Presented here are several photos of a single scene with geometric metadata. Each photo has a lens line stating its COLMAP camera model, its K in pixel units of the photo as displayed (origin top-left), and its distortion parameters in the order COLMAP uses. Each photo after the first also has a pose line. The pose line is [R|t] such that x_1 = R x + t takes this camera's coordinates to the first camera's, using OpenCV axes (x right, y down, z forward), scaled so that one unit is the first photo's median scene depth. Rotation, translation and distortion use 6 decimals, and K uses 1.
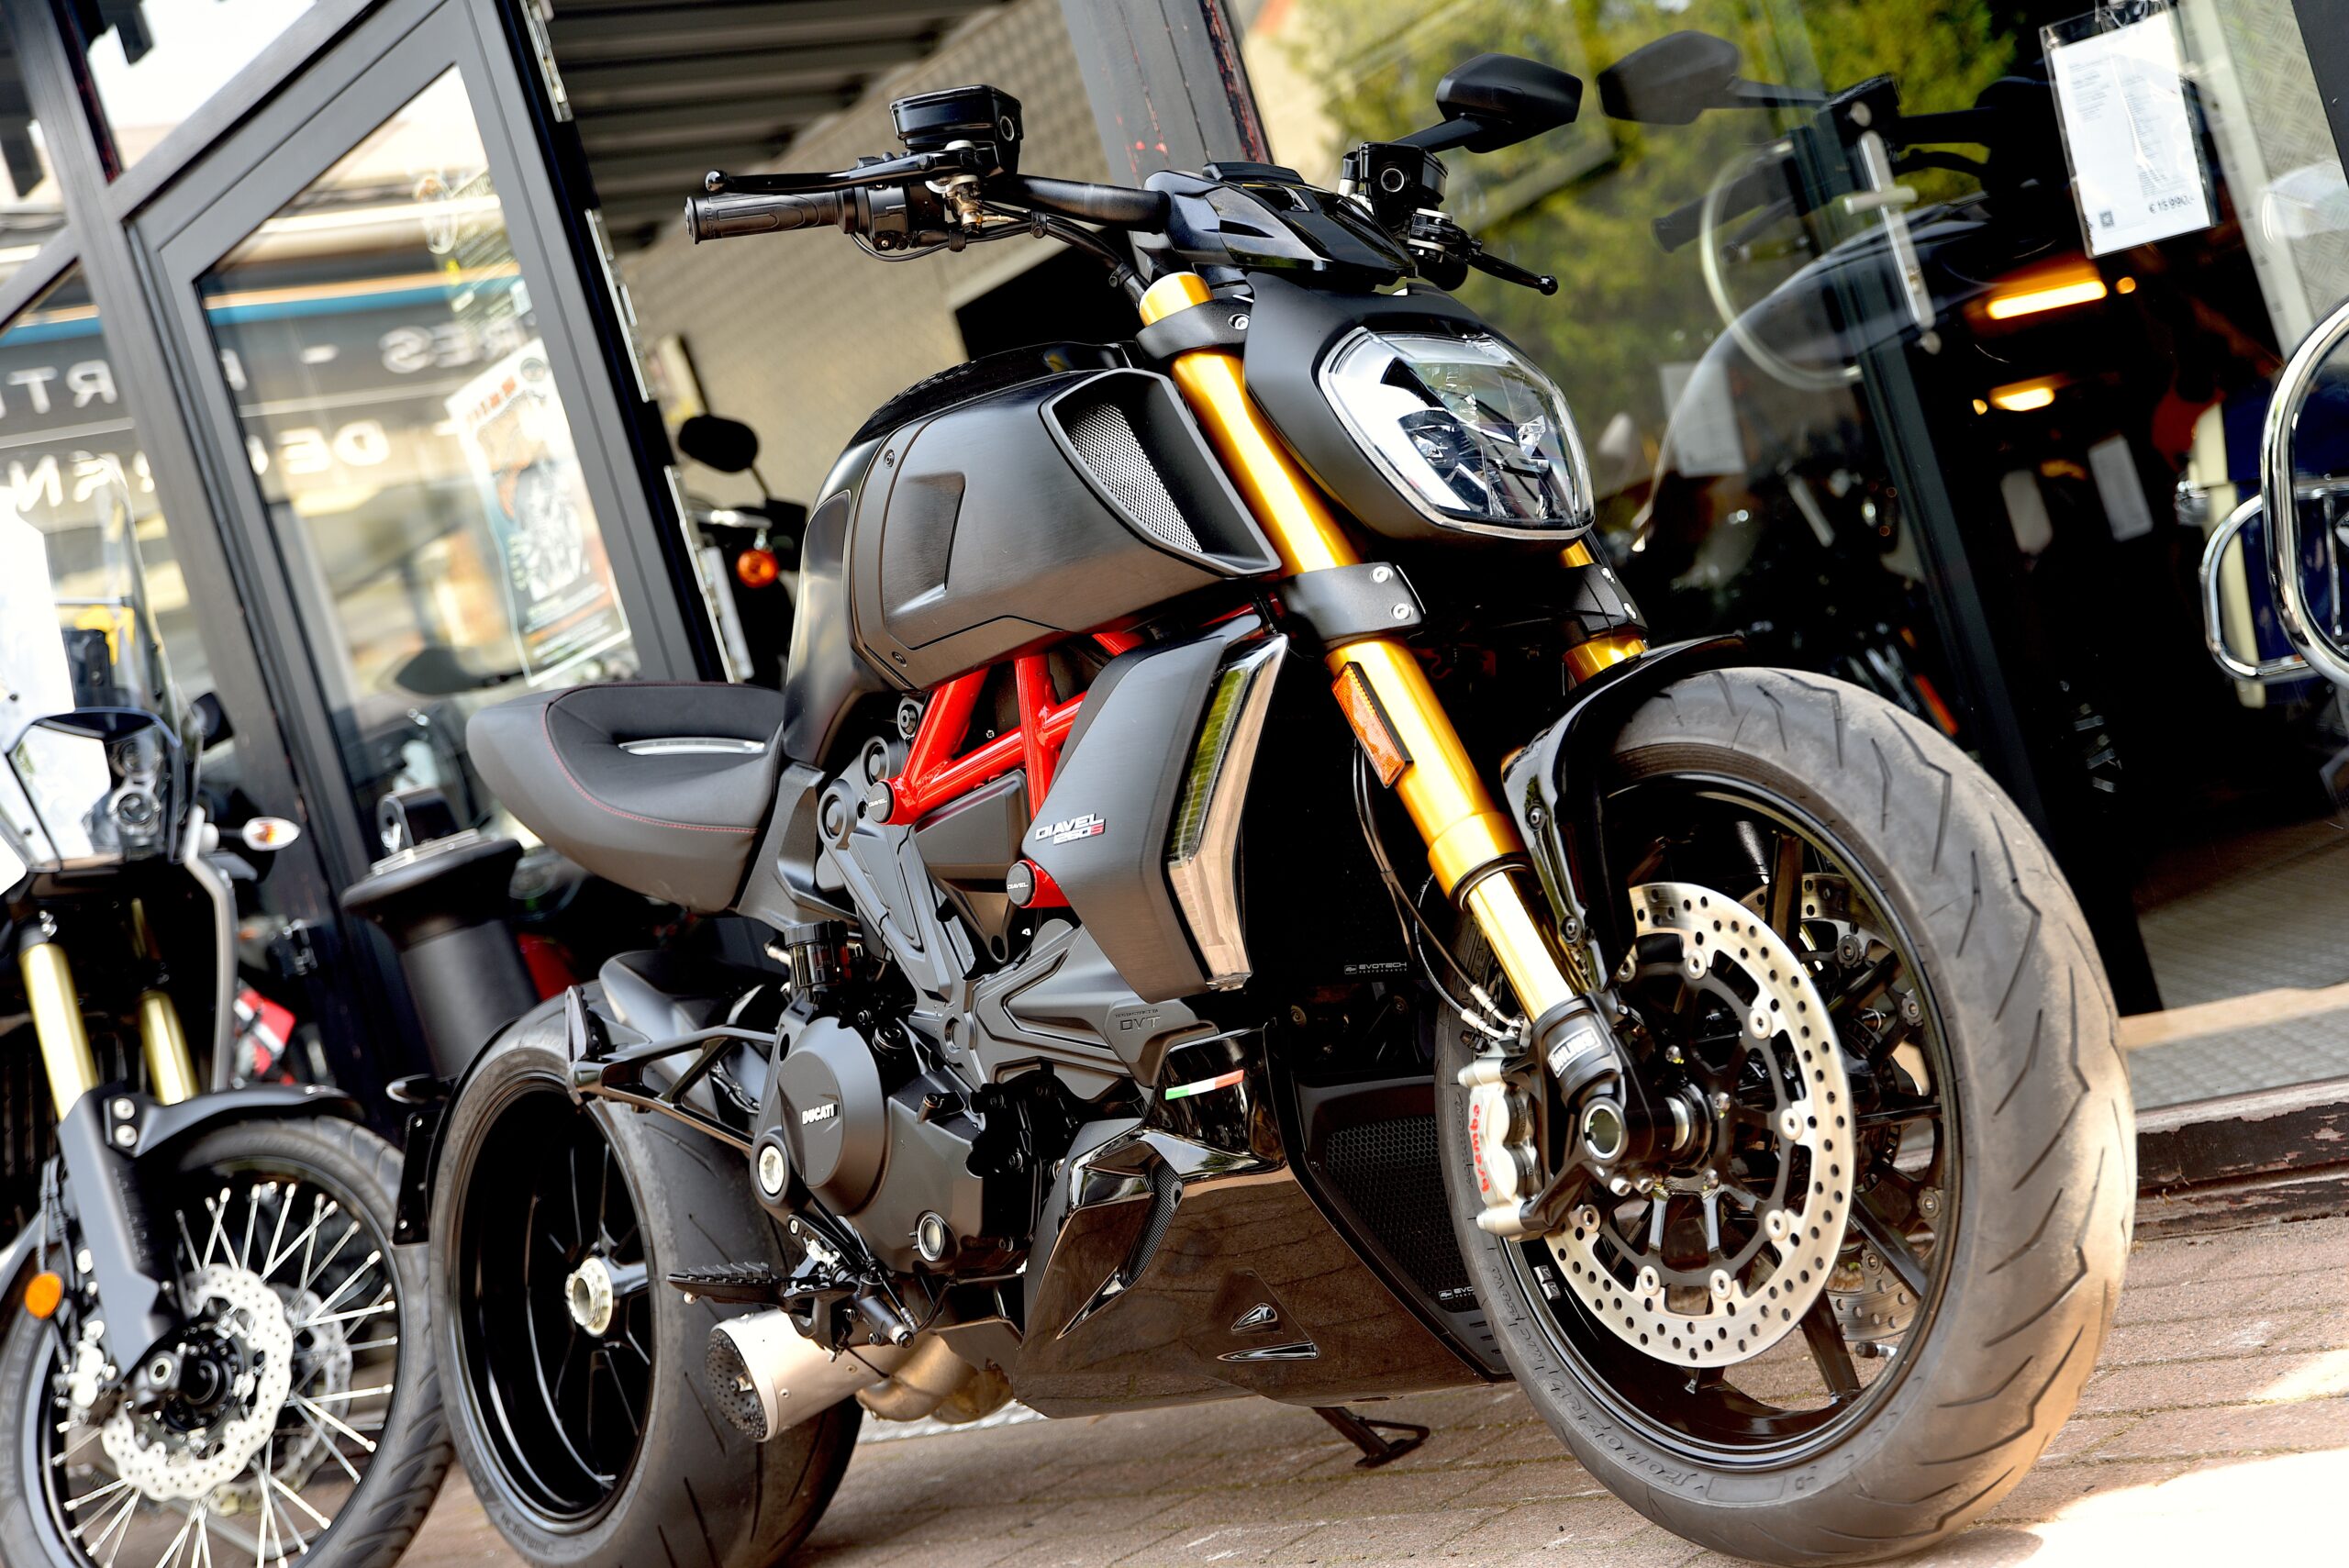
lens RADIAL K [[3775.7, 0, 1174.5], [0, 3775.7, 784.0], [0, 0, 1]] dist [0.263595, 0.007099]
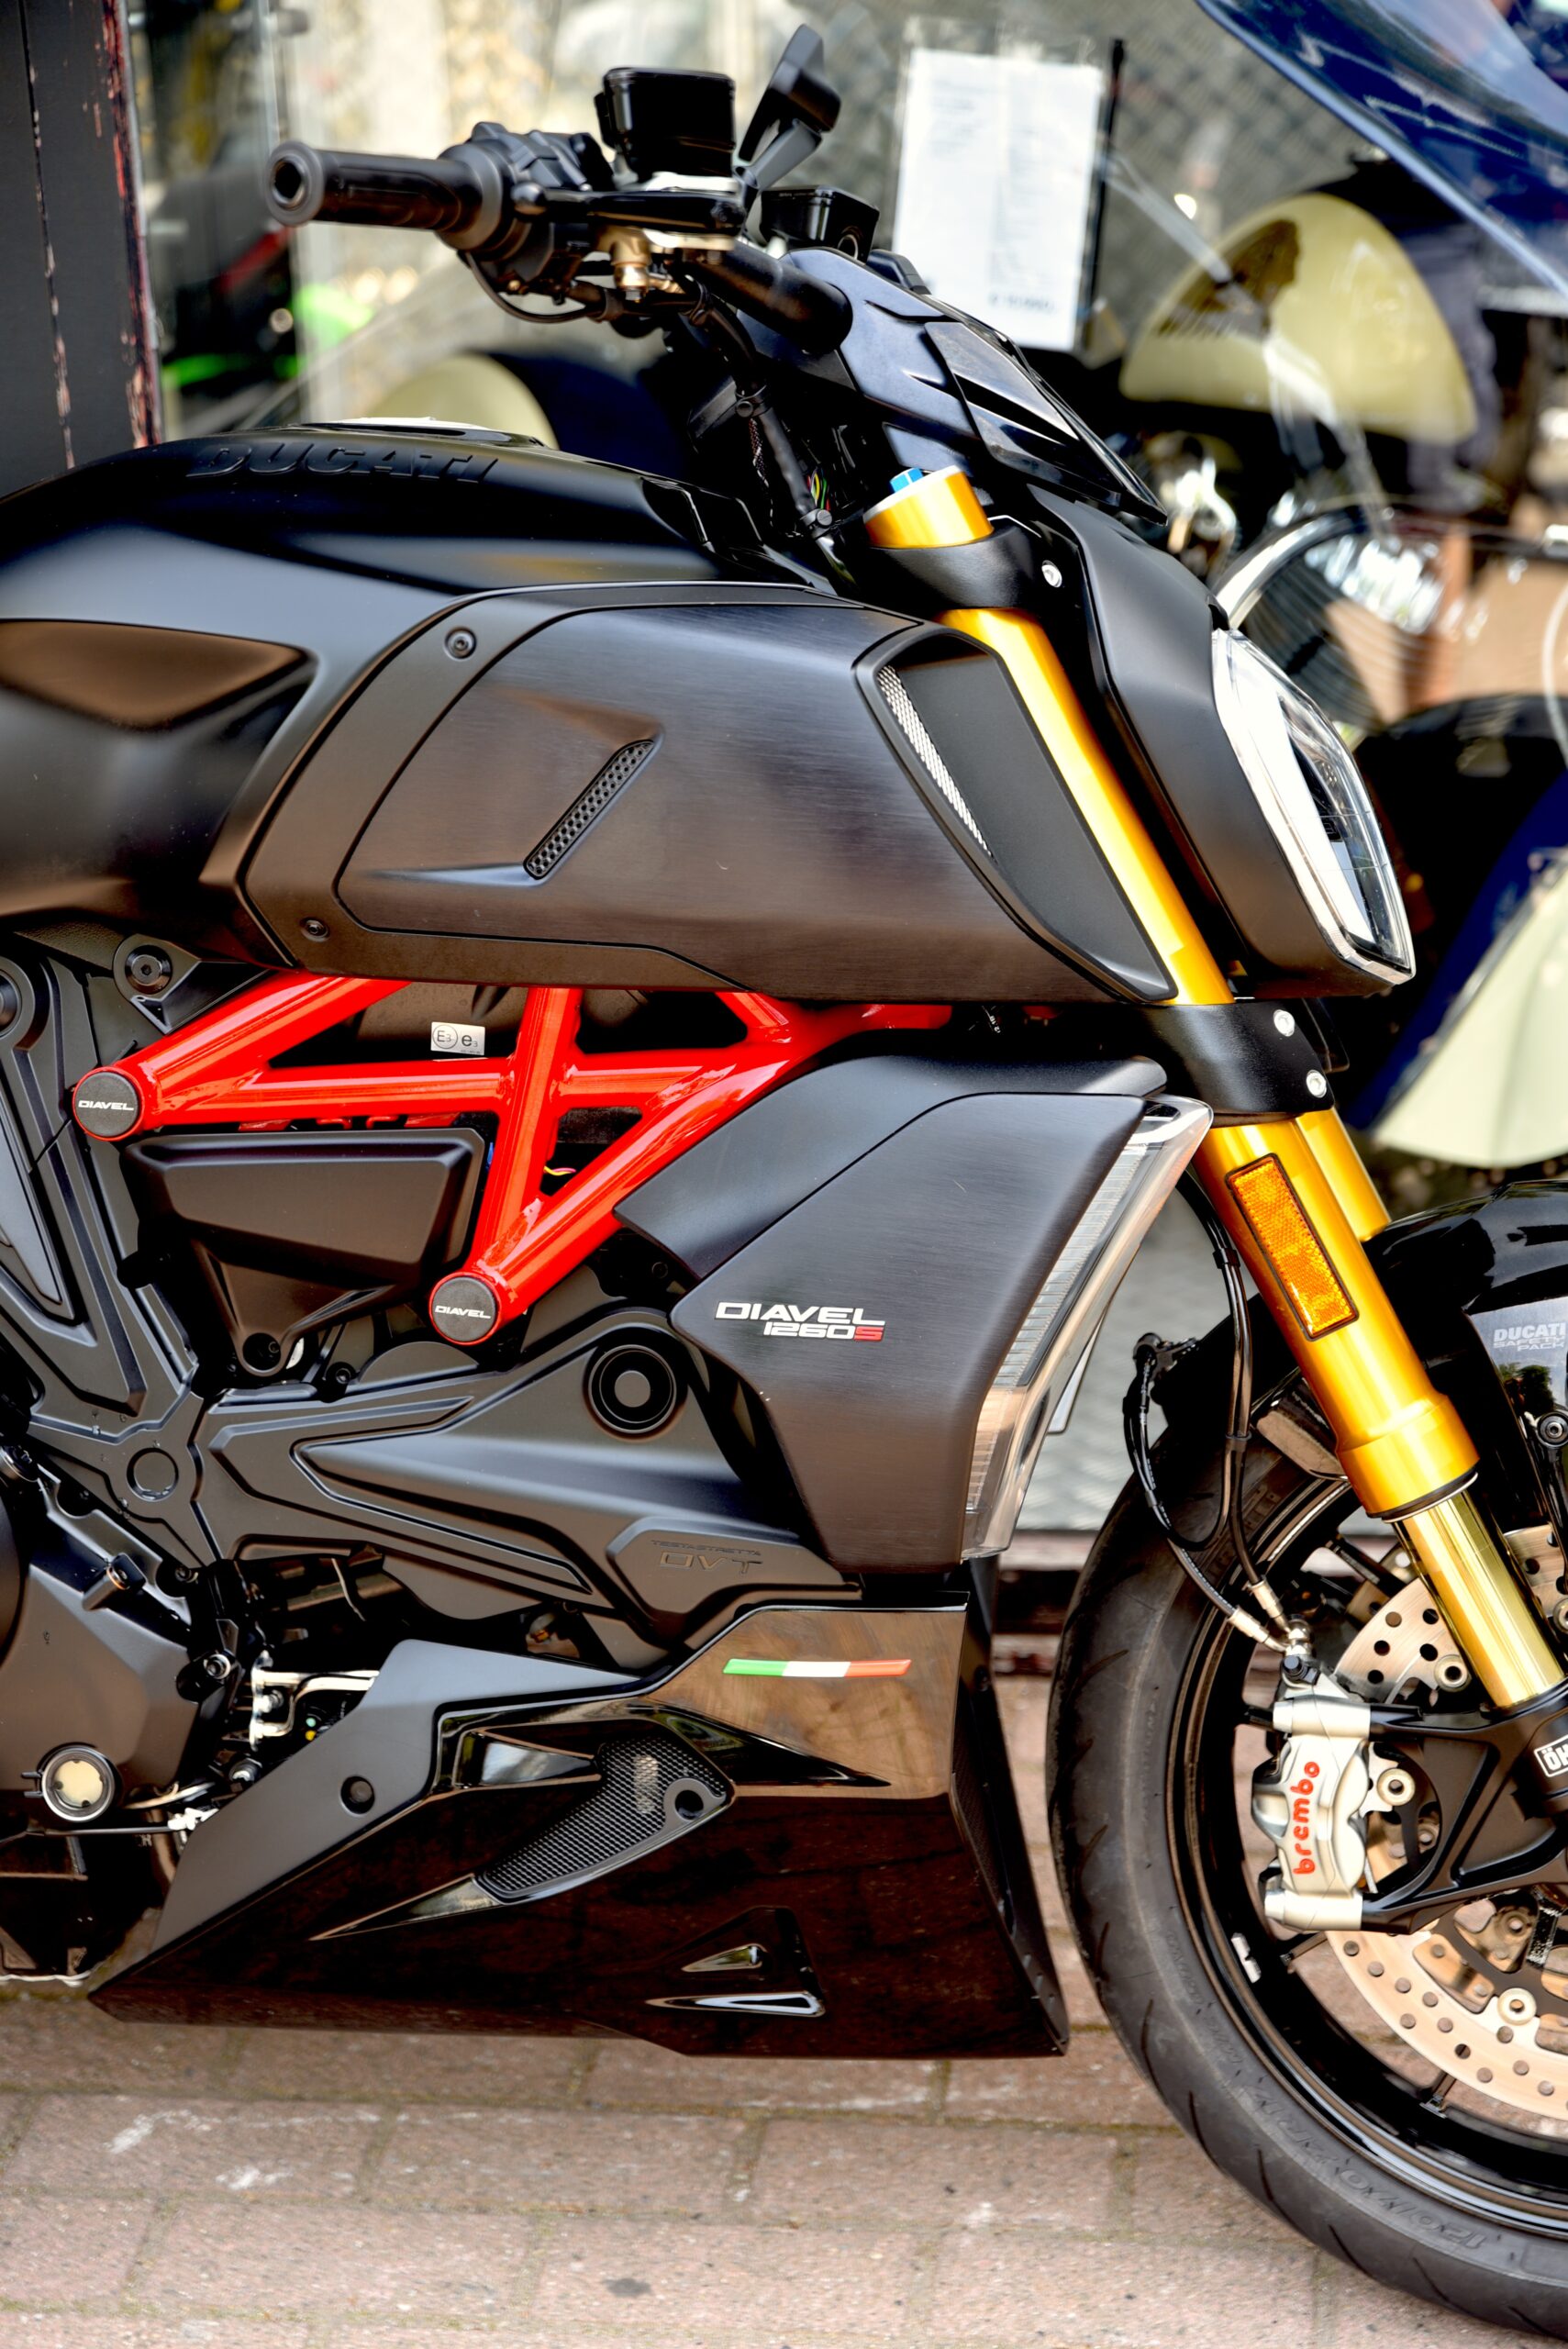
lens RADIAL K [[4444.3, 0, 784.0], [0, 4444.3, 1174.5], [0, 0, 1]] dist [0.220734, 0.149634]
pose [[0.692221, 0.039329, 0.720613, -0.650598], [-0.196042, 0.971215, 0.135313, -0.130321], [-0.694548, -0.234937, 0.680006, 0.521375]]
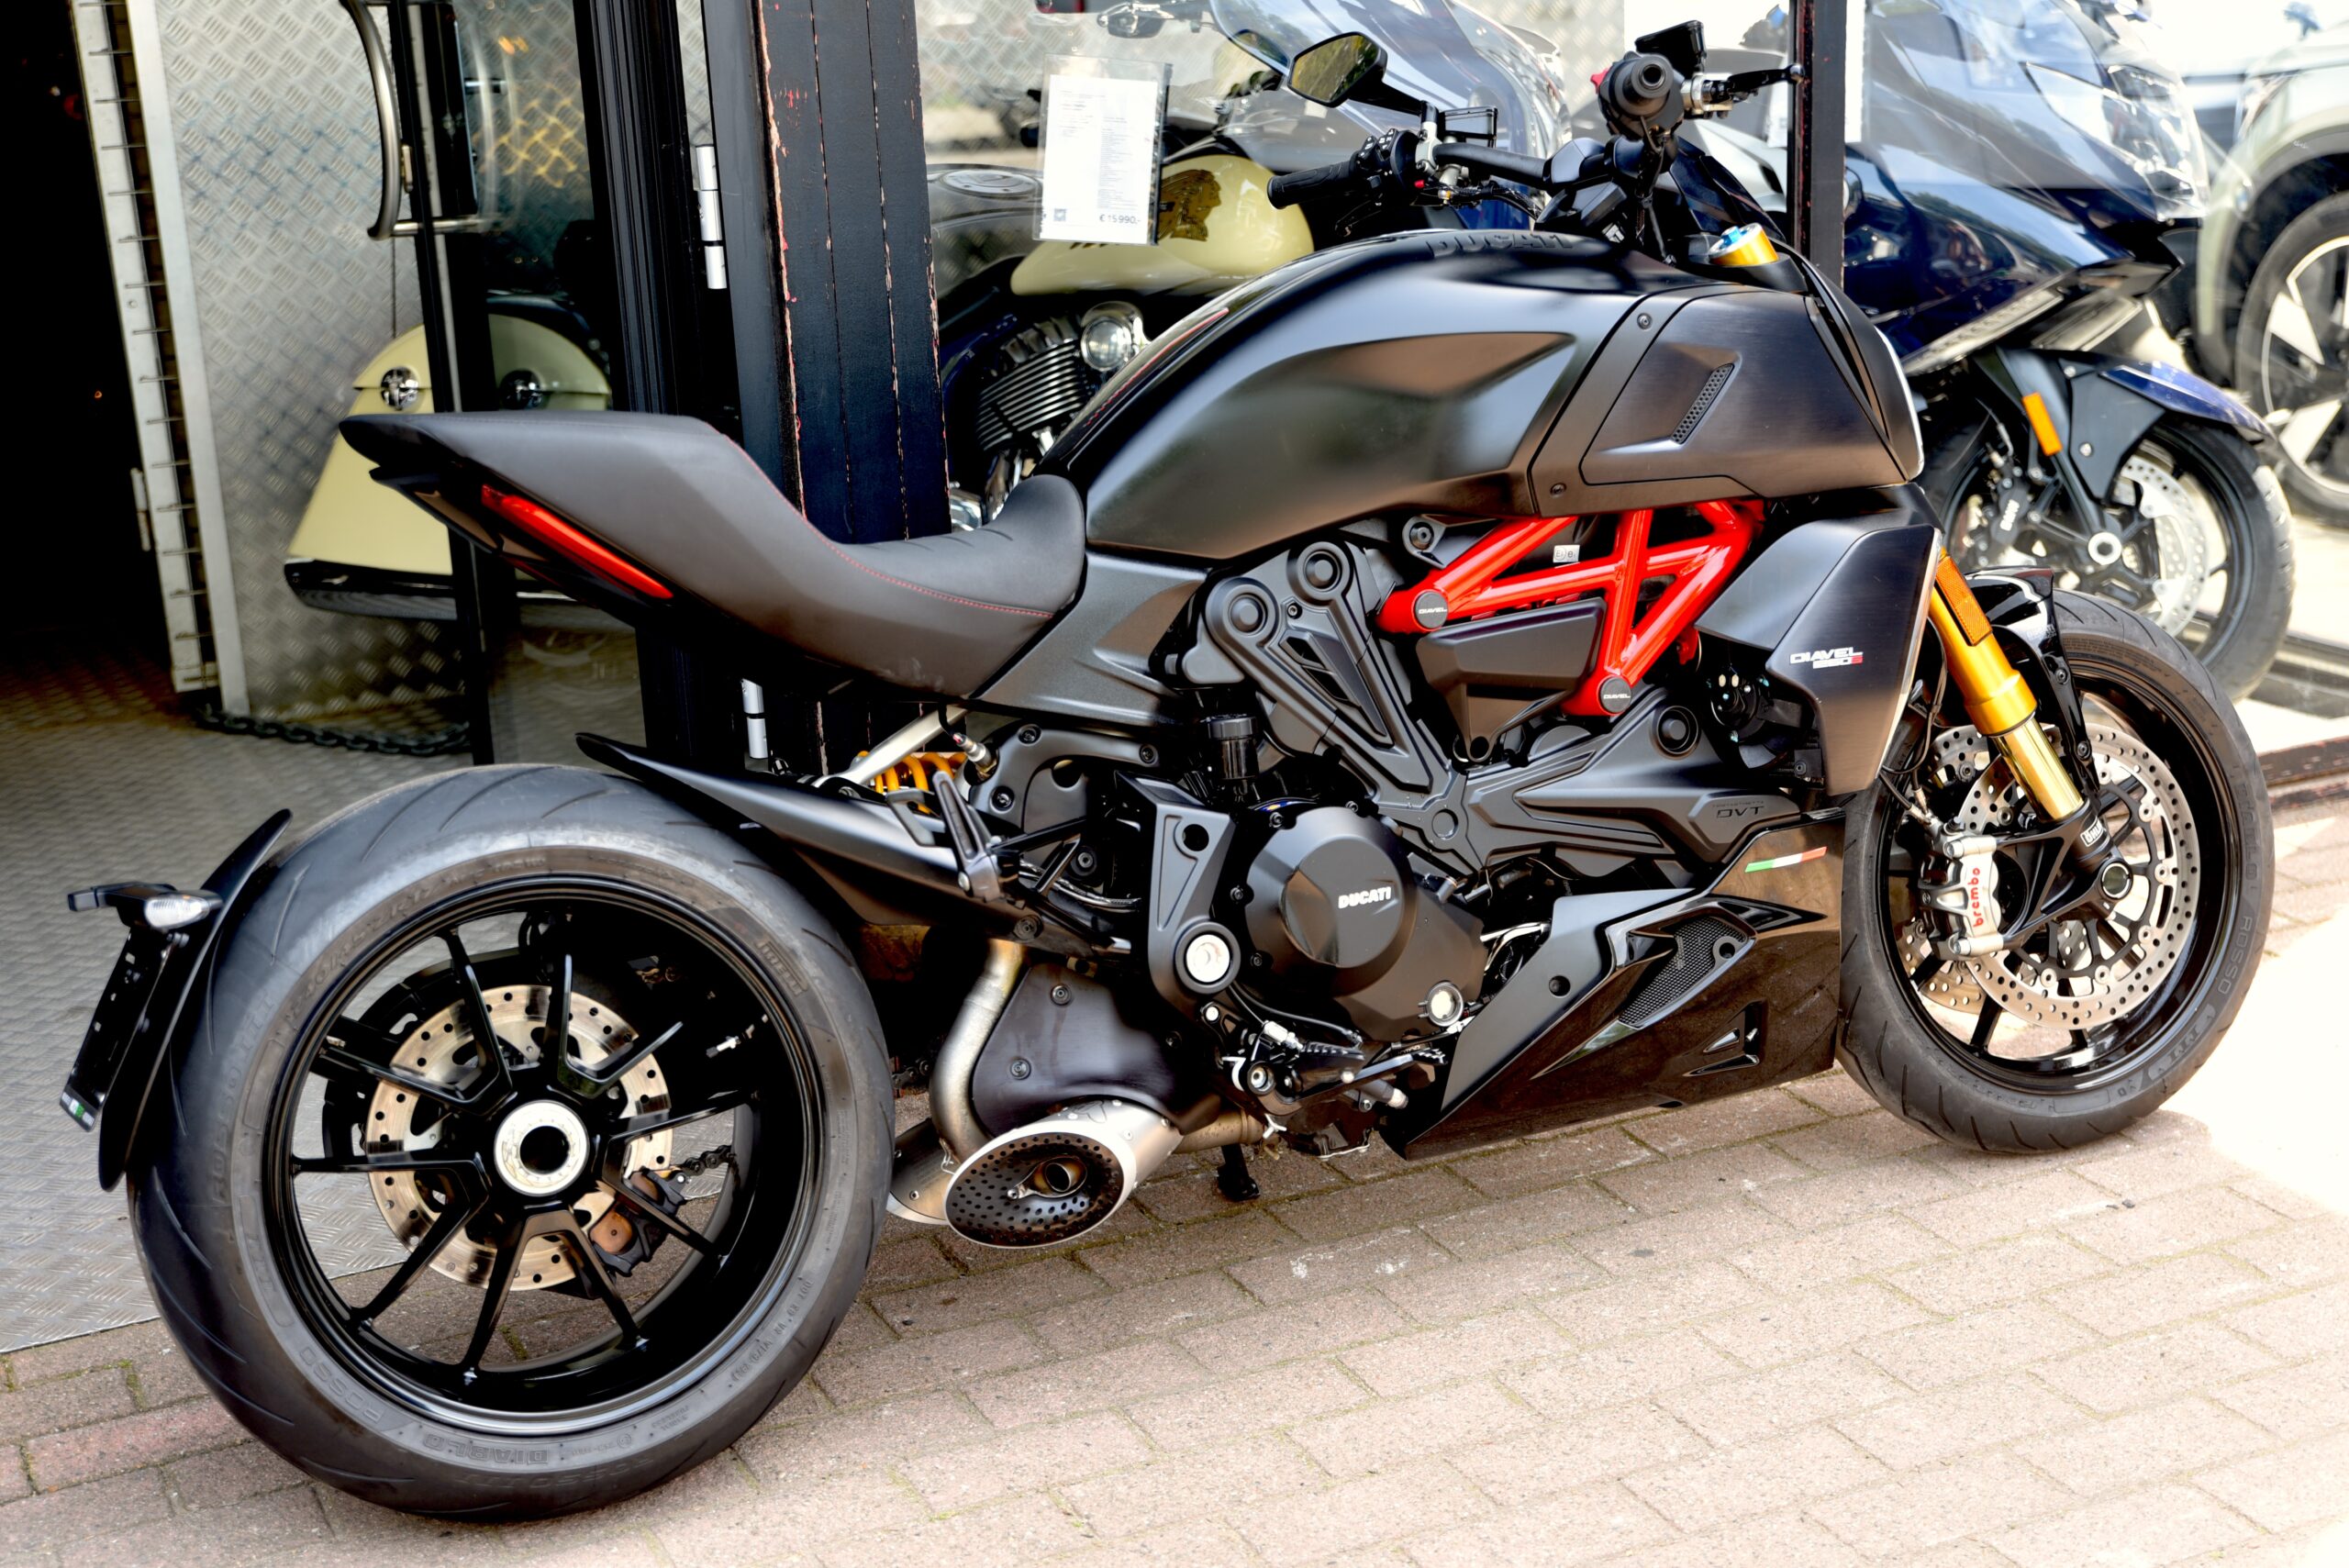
lens RADIAL K [[3366.4, 0, 1174.5], [0, 3366.4, 784.0], [0, 0, 1]] dist [-0.010847, -0.040230]
pose [[0.199796, 0.020856, 0.979615, -1.292032], [-0.054898, 0.998441, -0.010060, 0.085322], [-0.978298, -0.051769, 0.200630, 1.082329]]
